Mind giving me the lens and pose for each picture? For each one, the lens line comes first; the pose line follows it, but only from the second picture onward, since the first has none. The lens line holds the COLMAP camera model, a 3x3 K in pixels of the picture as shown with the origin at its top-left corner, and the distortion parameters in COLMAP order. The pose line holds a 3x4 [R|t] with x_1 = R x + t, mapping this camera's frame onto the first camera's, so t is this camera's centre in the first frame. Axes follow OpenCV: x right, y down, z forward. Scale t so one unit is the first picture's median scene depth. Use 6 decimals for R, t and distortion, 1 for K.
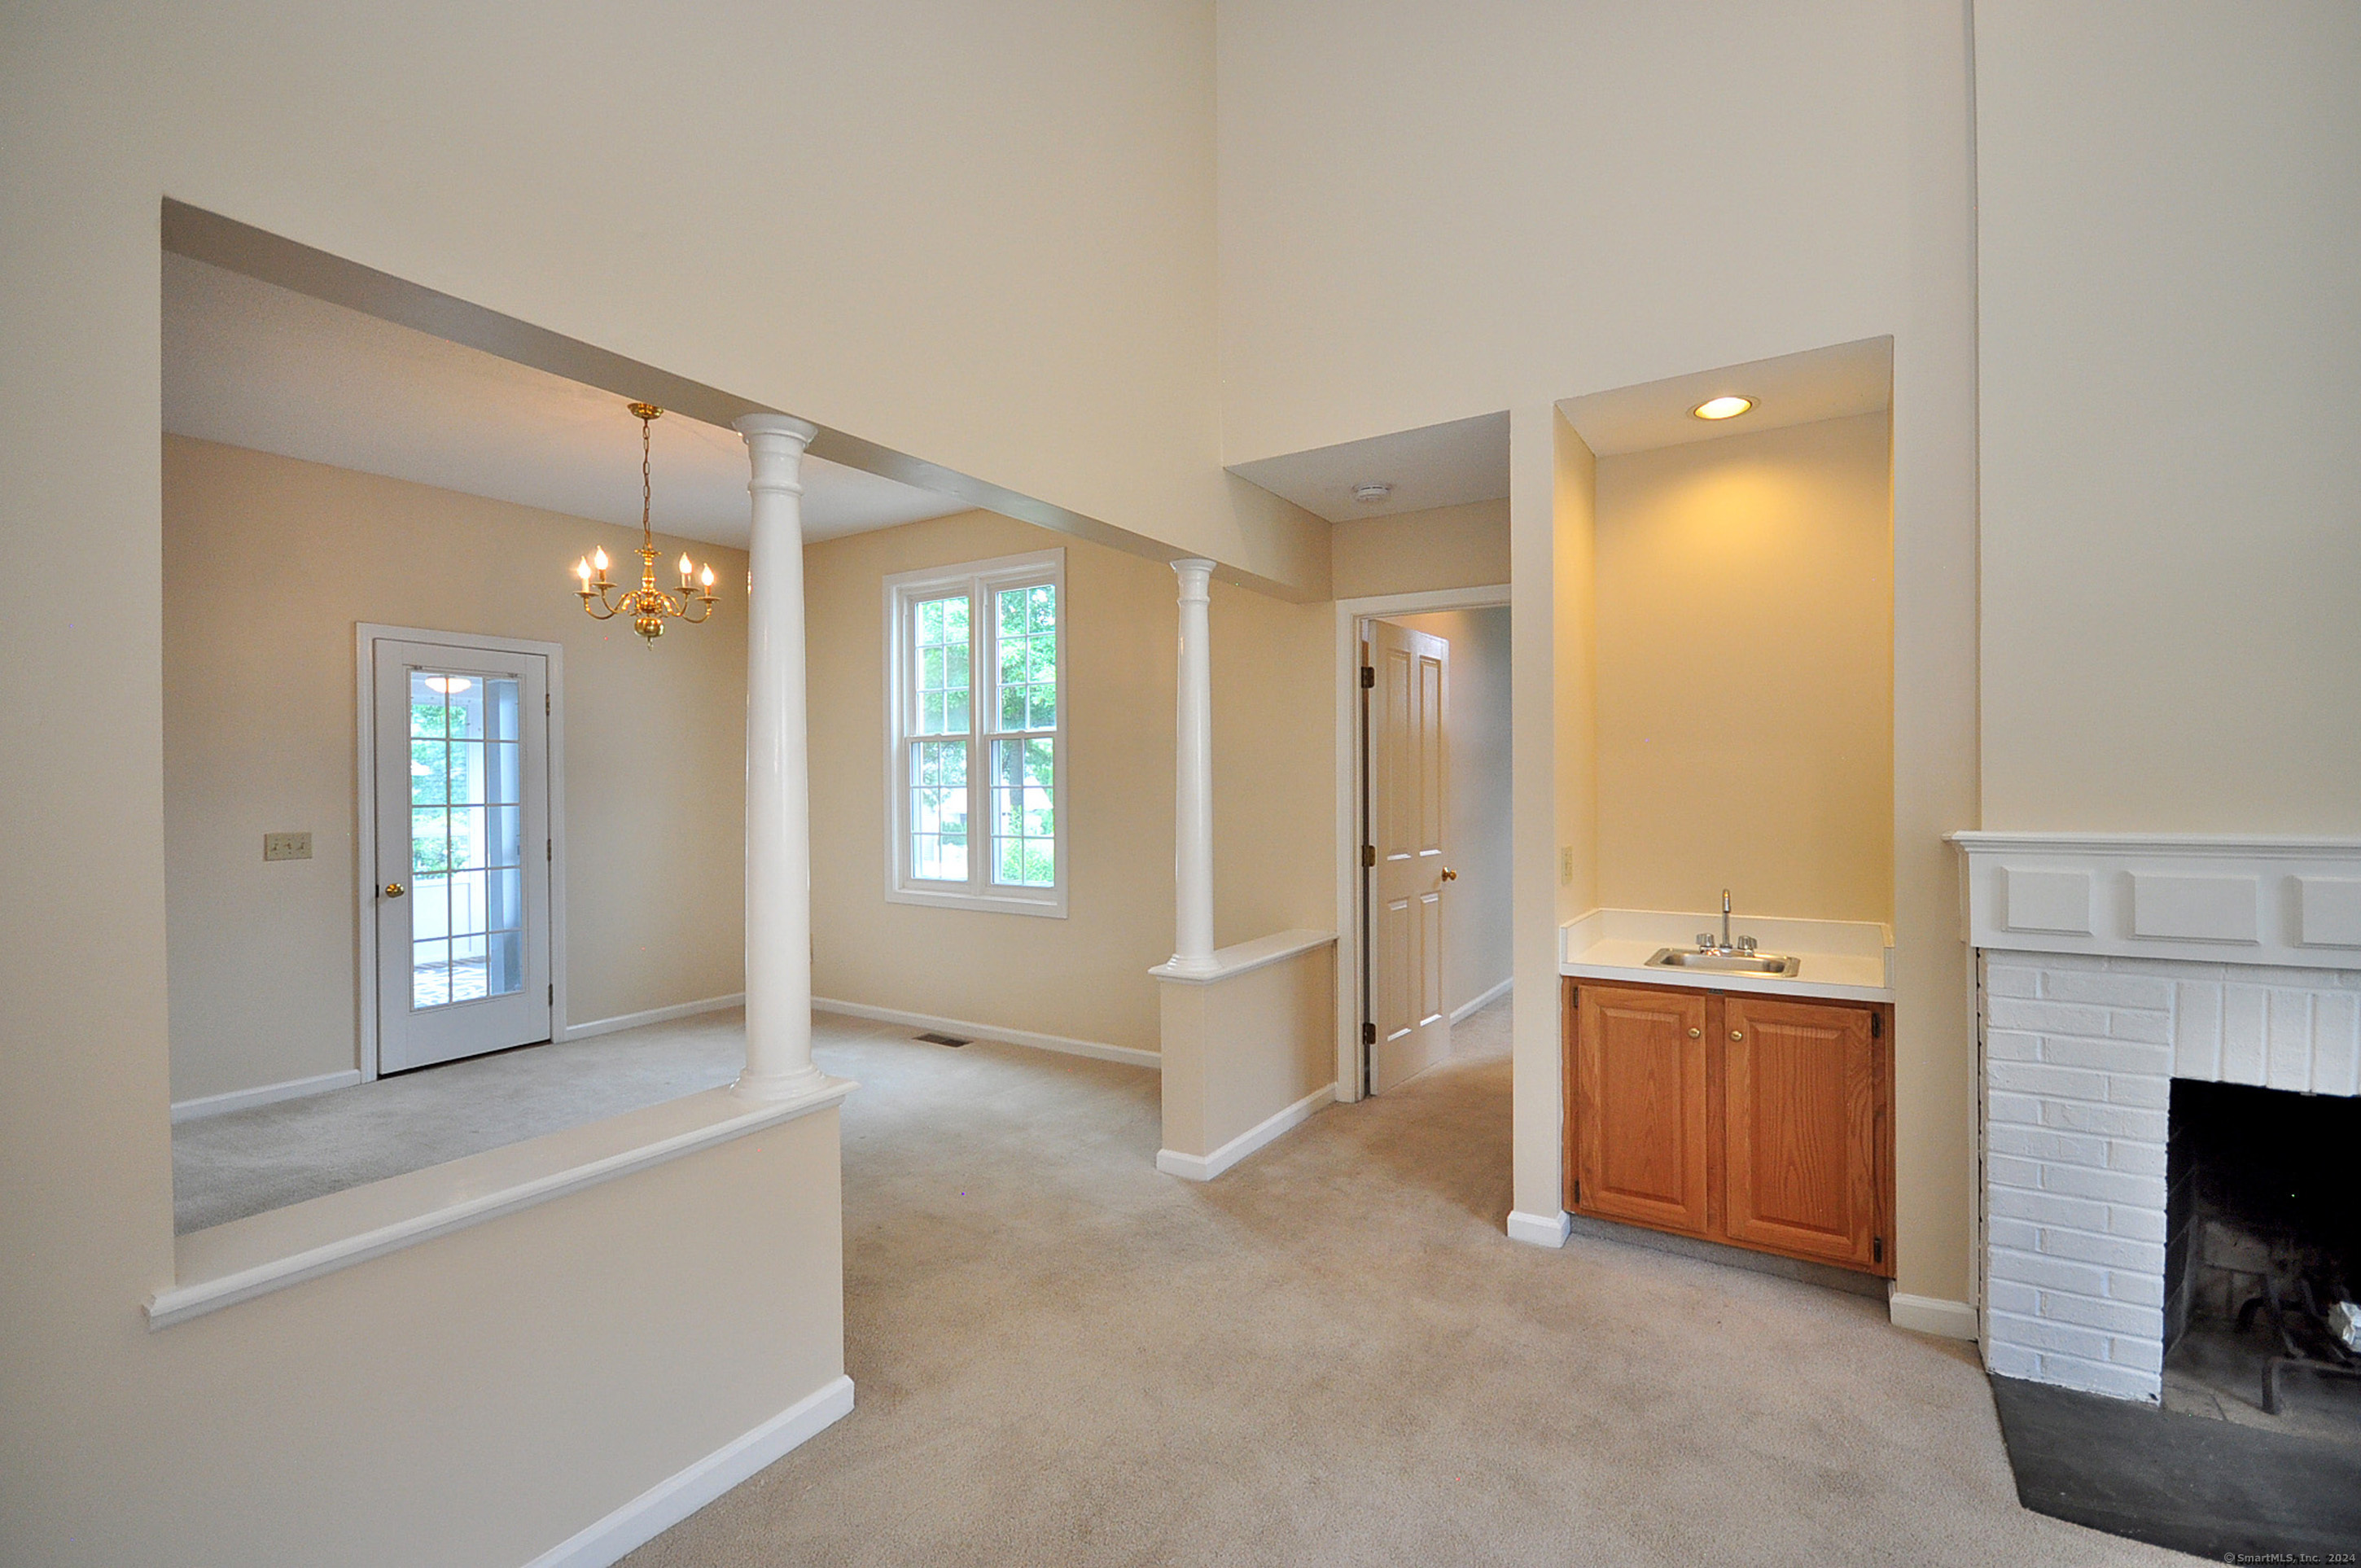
lens RADIAL K [[1034.4, 0, 1168.7], [0, 1034.4, 791.8], [0, 0, 1]] dist [0.013038, -0.009325]
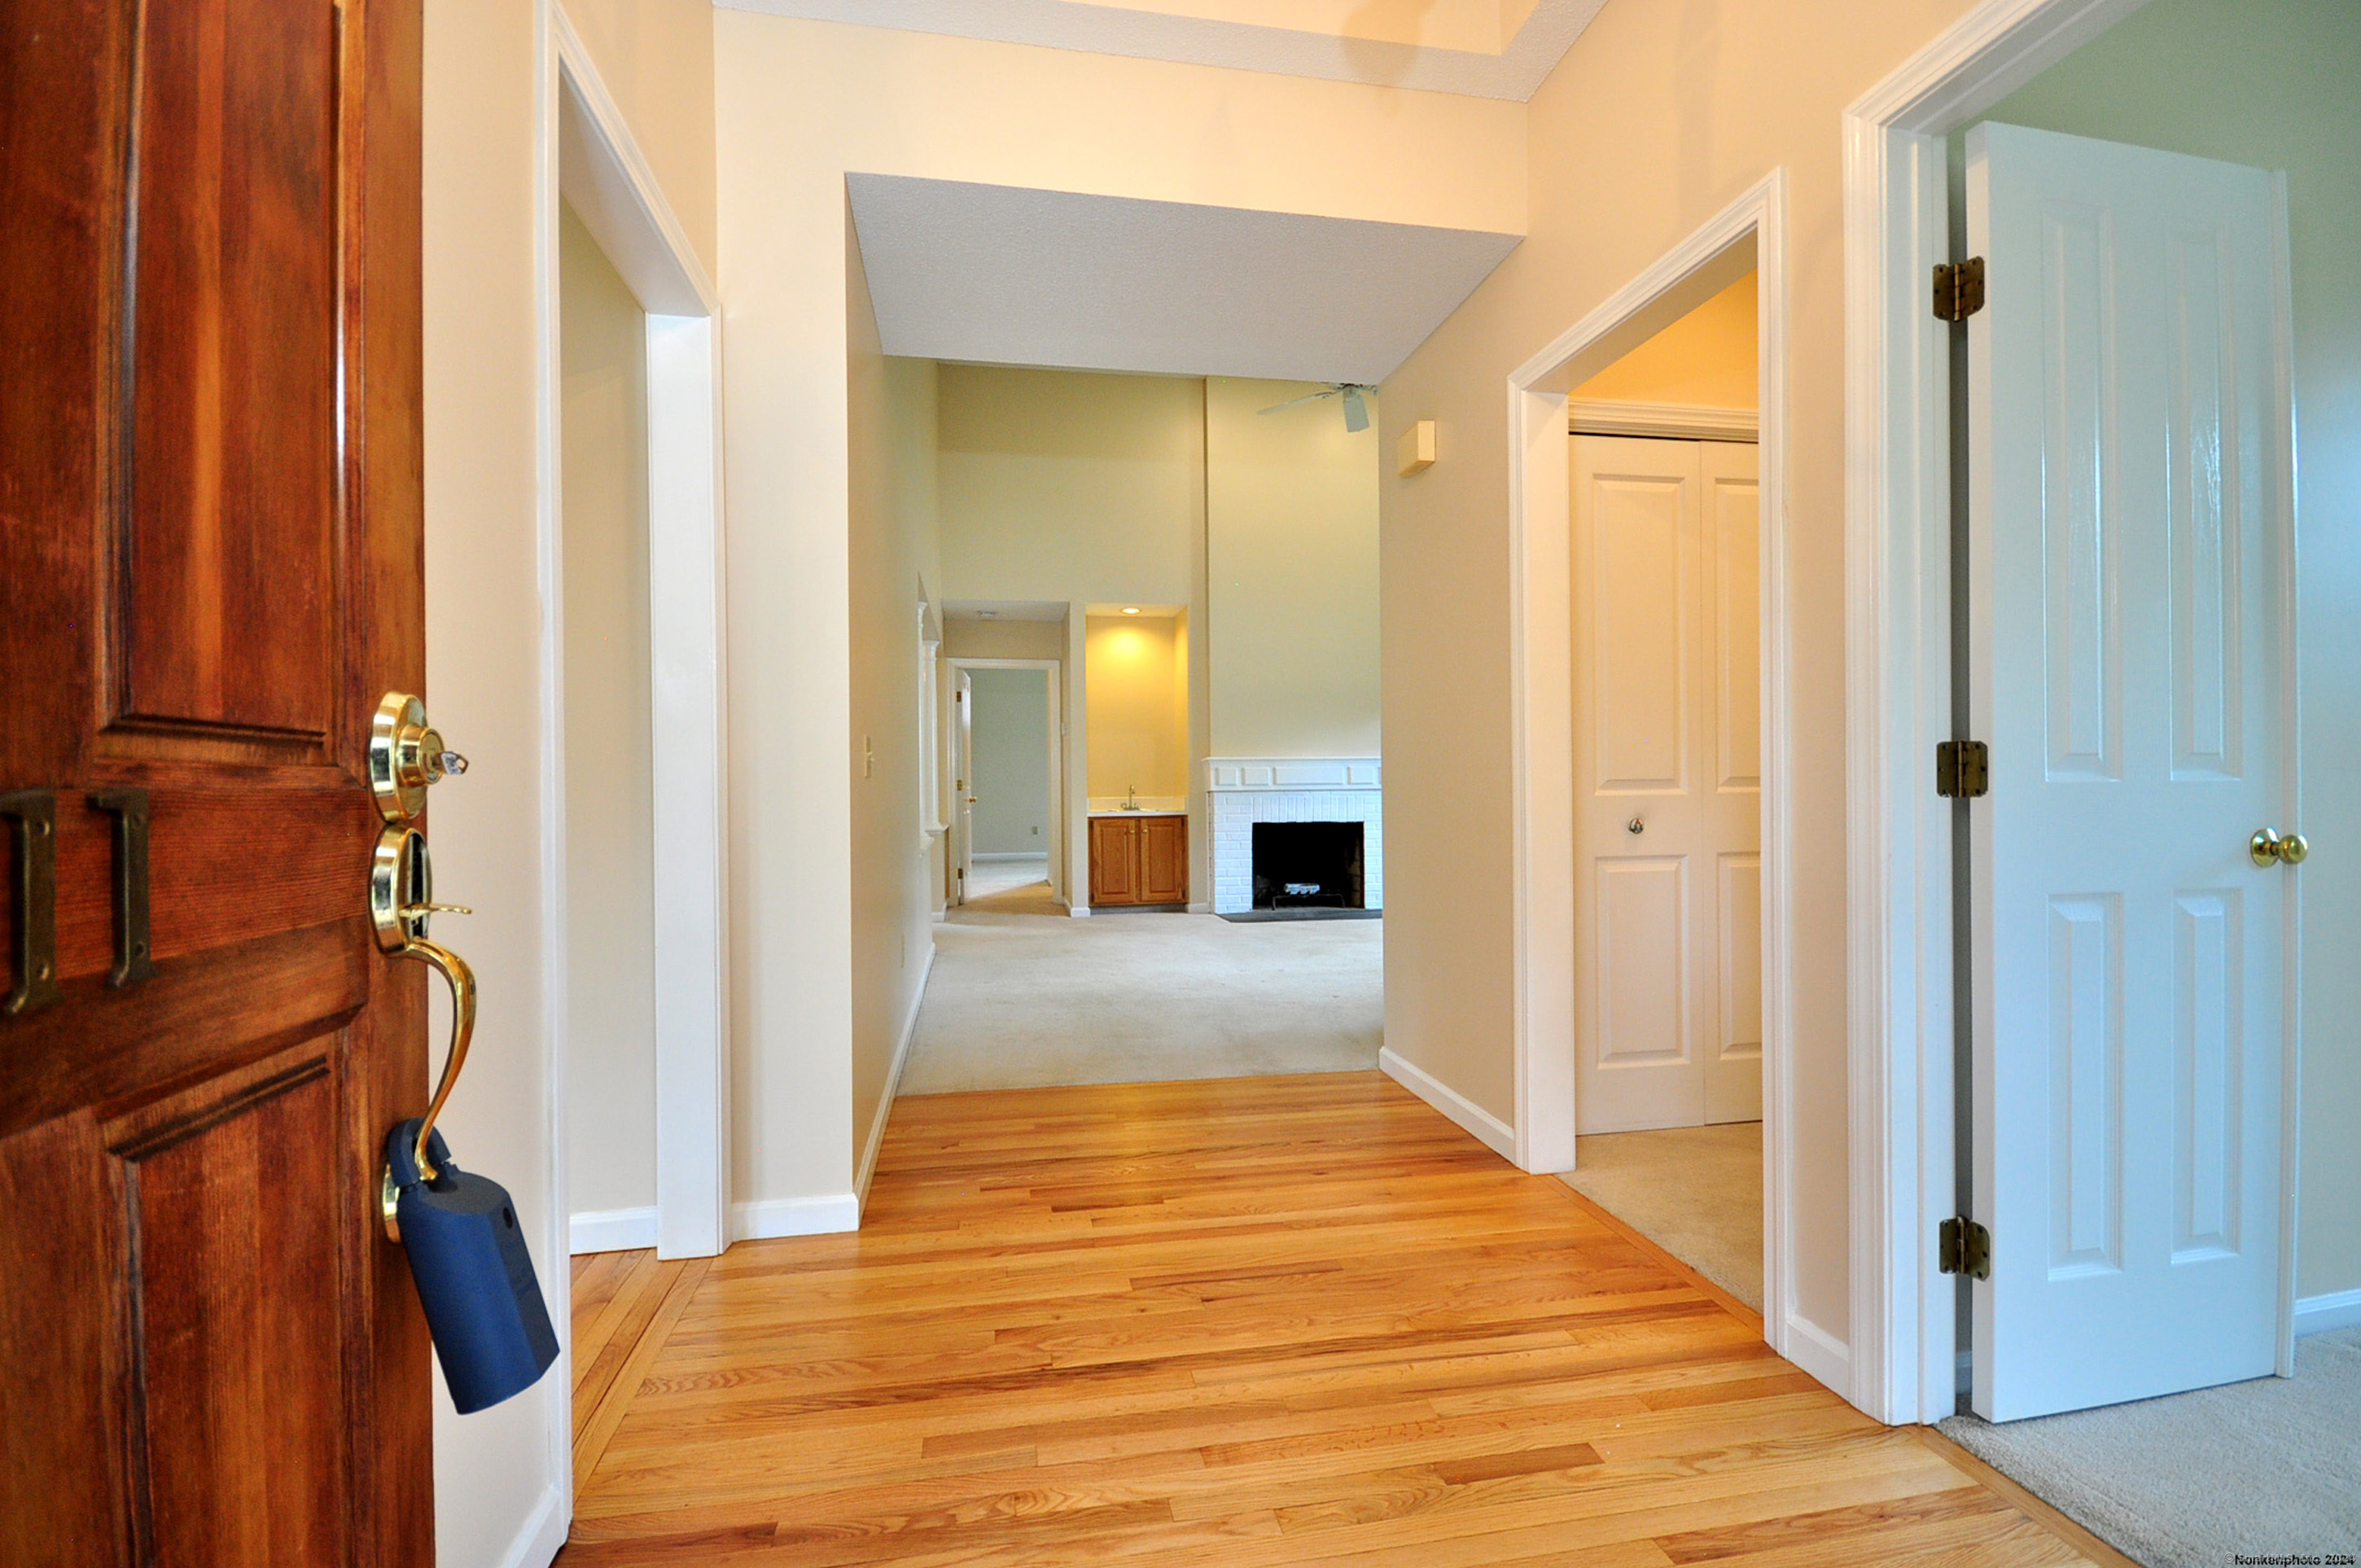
lens RADIAL K [[1034.4, 0, 1168.7], [0, 1034.4, 791.8], [0, 0, 1]] dist [0.013038, -0.009325]
pose [[0.727066, -0.006969, 0.686532, -1.064774], [0.010380, 0.999946, -0.000843, 0.096512], [-0.686489, 0.007739, 0.727099, -0.884565]]
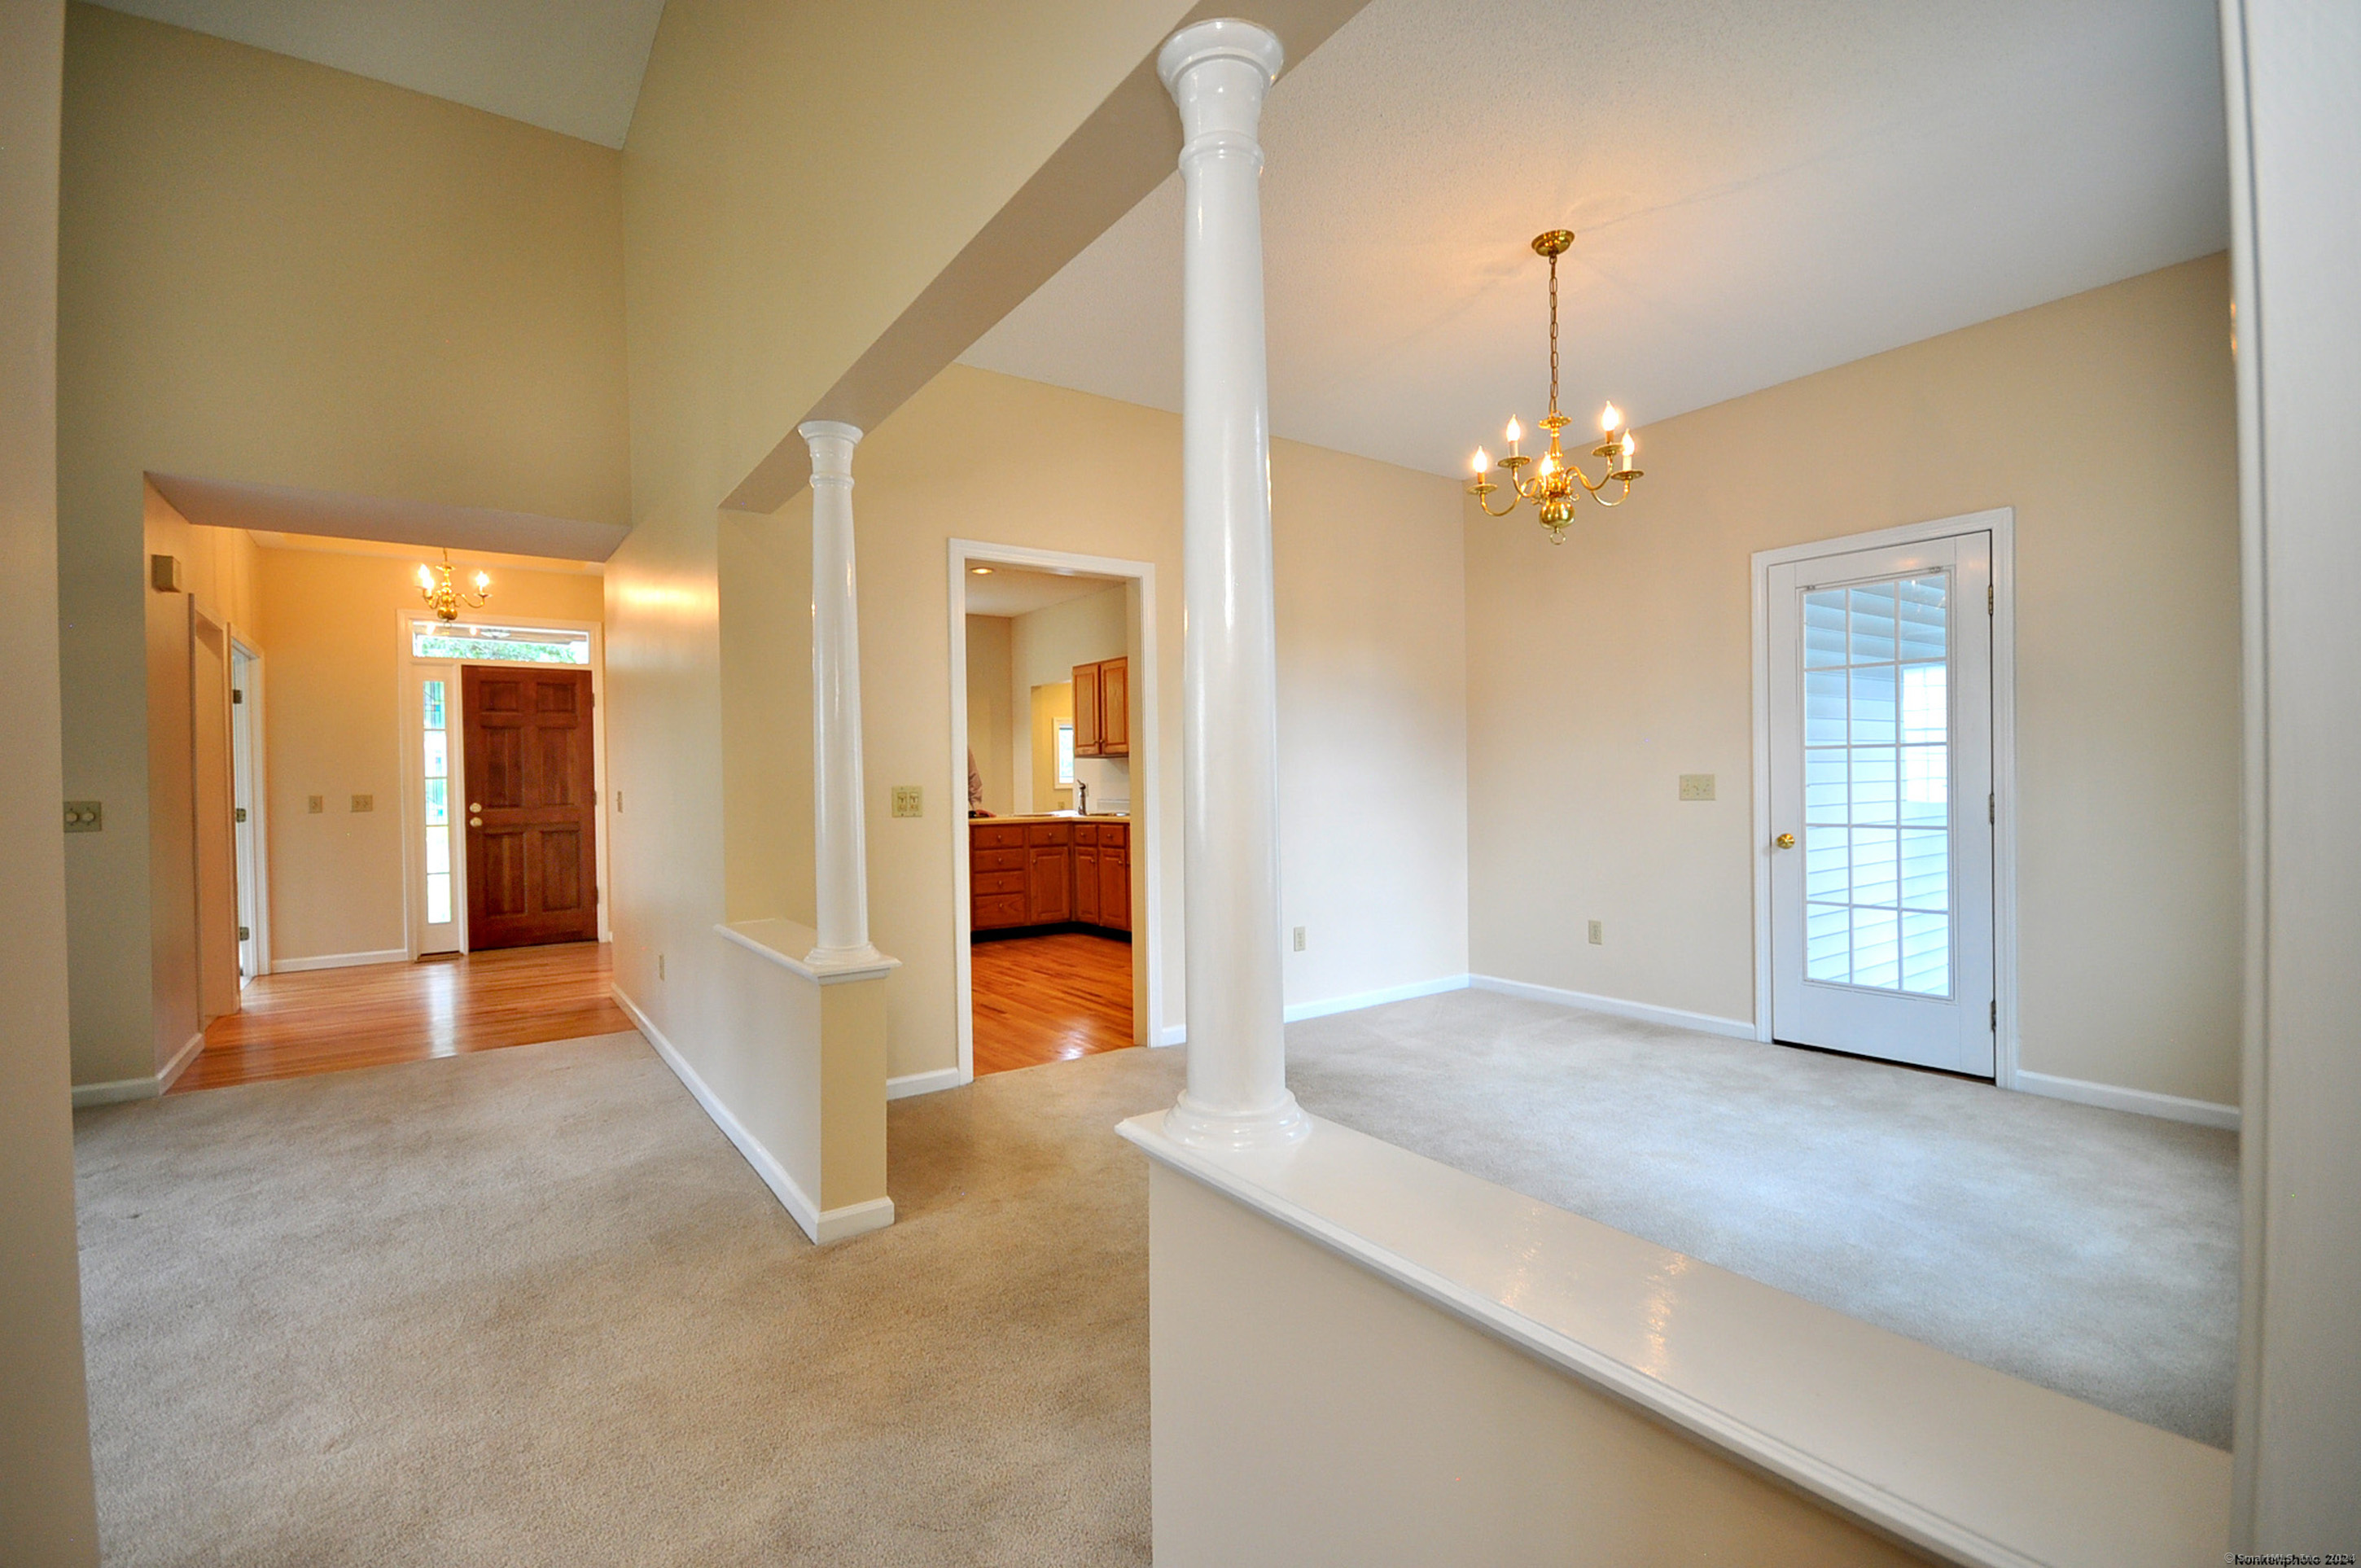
lens RADIAL K [[1033.9, 0, 1180.5], [0, 1033.9, 784.0], [0, 0, 1]] dist [0.027288, -0.018471]
pose [[-0.359673, 0.015127, -0.932956, 0.360601], [0.010880, 0.999869, 0.012018, 0.035571], [0.933015, -0.005828, -0.359791, 1.042407]]
